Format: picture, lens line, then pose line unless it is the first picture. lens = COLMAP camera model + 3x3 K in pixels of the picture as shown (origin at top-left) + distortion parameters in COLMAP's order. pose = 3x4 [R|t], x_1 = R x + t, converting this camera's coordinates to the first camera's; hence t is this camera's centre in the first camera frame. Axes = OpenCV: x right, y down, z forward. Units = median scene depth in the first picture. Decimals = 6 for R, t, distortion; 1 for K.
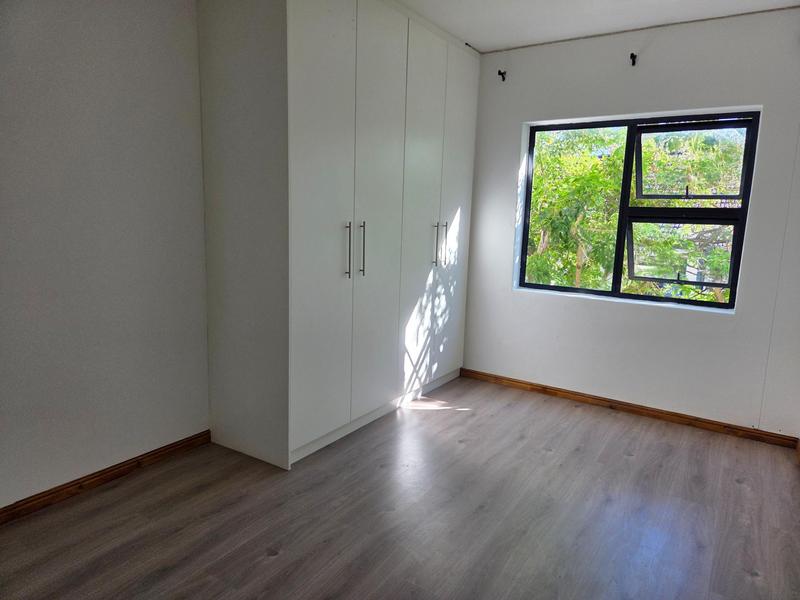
lens RADIAL K [[520.4, 0, 402.3], [0, 520.4, 288.9], [0, 0, 1]] dist [0.033789, -0.003315]
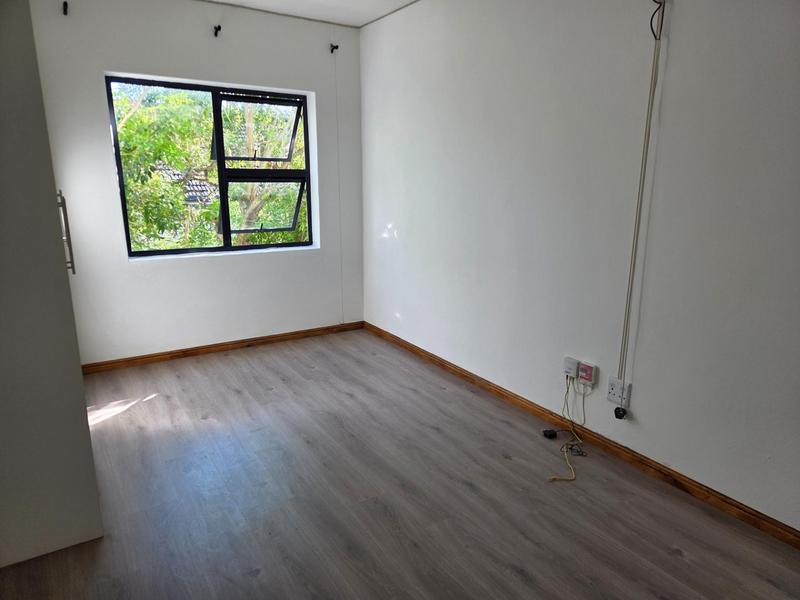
lens RADIAL K [[520.4, 0, 402.3], [0, 520.4, 288.9], [0, 0, 1]] dist [0.033789, -0.003315]
pose [[0.430218, -0.219650, 0.875595, -0.452258], [0.135172, 0.974686, 0.178092, -0.056808], [-0.892547, 0.041738, 0.449018, 0.188049]]
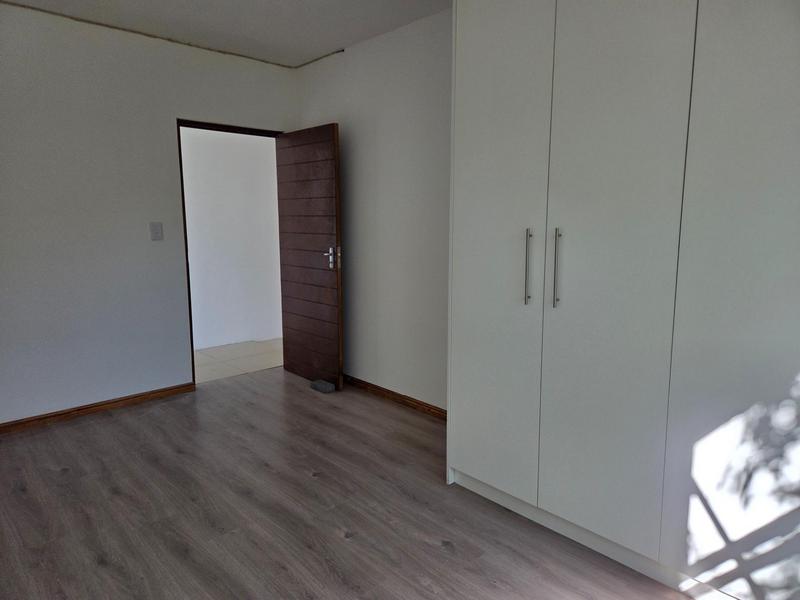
lens RADIAL K [[520.4, 0, 402.3], [0, 520.4, 288.9], [0, 0, 1]] dist [0.033789, -0.003315]
pose [[-0.230969, 0.098179, -0.967995, 0.521814], [-0.140862, 0.981040, 0.133112, -0.094193], [0.962710, 0.167099, -0.212760, 0.779877]]
